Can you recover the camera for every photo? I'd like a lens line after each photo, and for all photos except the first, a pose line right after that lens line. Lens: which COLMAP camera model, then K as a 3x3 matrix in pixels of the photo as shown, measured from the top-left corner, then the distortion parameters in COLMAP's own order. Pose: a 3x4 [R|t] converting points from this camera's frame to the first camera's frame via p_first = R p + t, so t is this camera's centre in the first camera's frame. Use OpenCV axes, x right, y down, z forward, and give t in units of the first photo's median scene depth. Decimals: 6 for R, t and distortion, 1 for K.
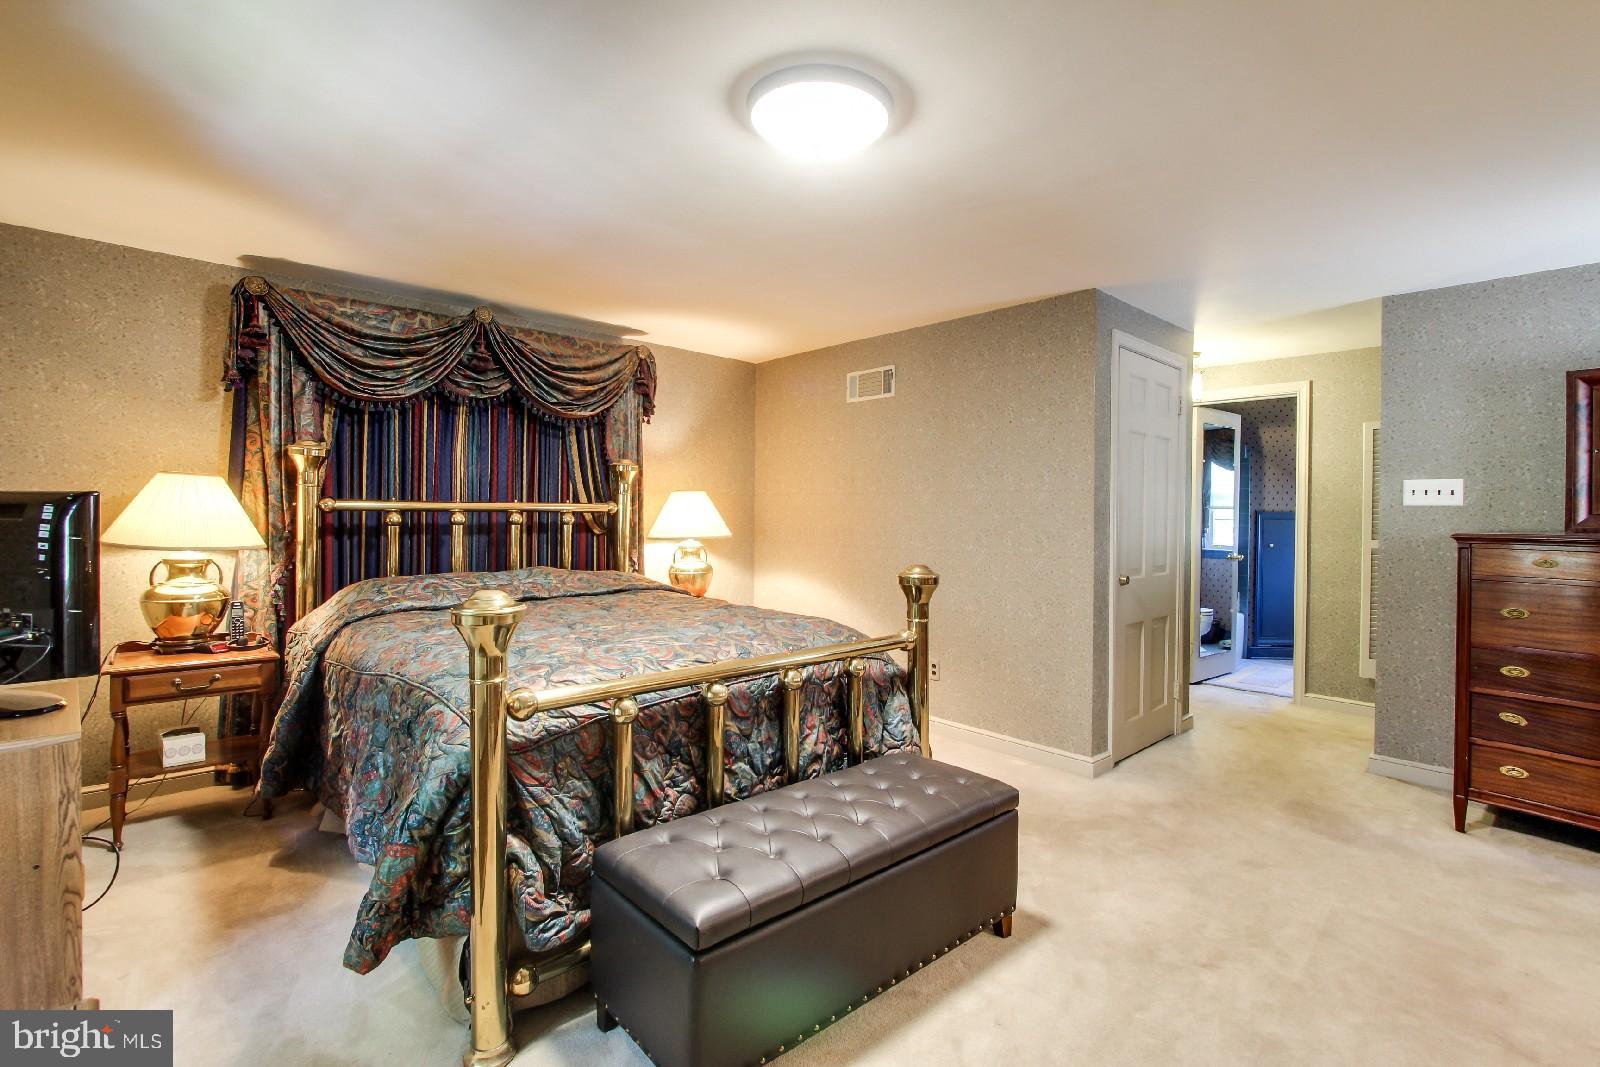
lens RADIAL K [[744.3, 0, 800.5], [0, 744.3, 527.4], [0, 0, 1]] dist [-0.018362, -0.000078]
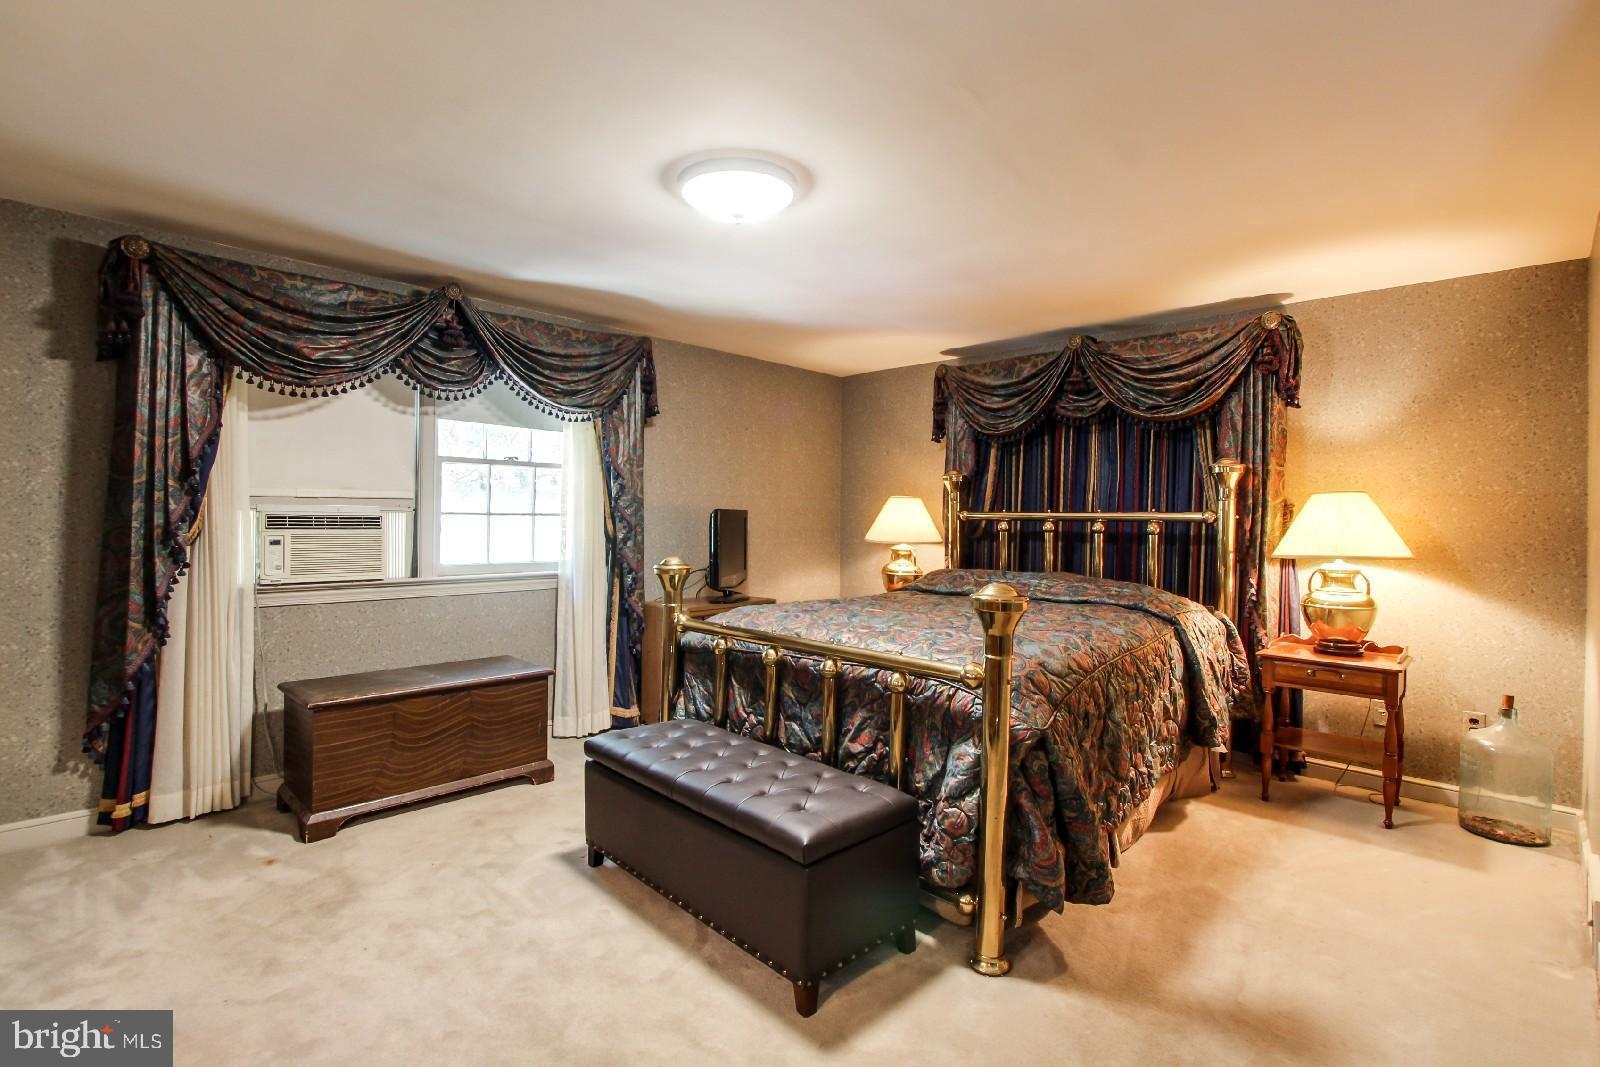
lens RADIAL K [[744.3, 0, 800.8], [0, 744.3, 529.5], [0, 0, 1]] dist [-0.018362, -0.000078]
pose [[0.035873, 0.008311, -0.999322, 0.608632], [-0.026454, 0.999623, 0.007363, -0.005485], [0.999006, 0.026172, 0.036080, 0.513949]]
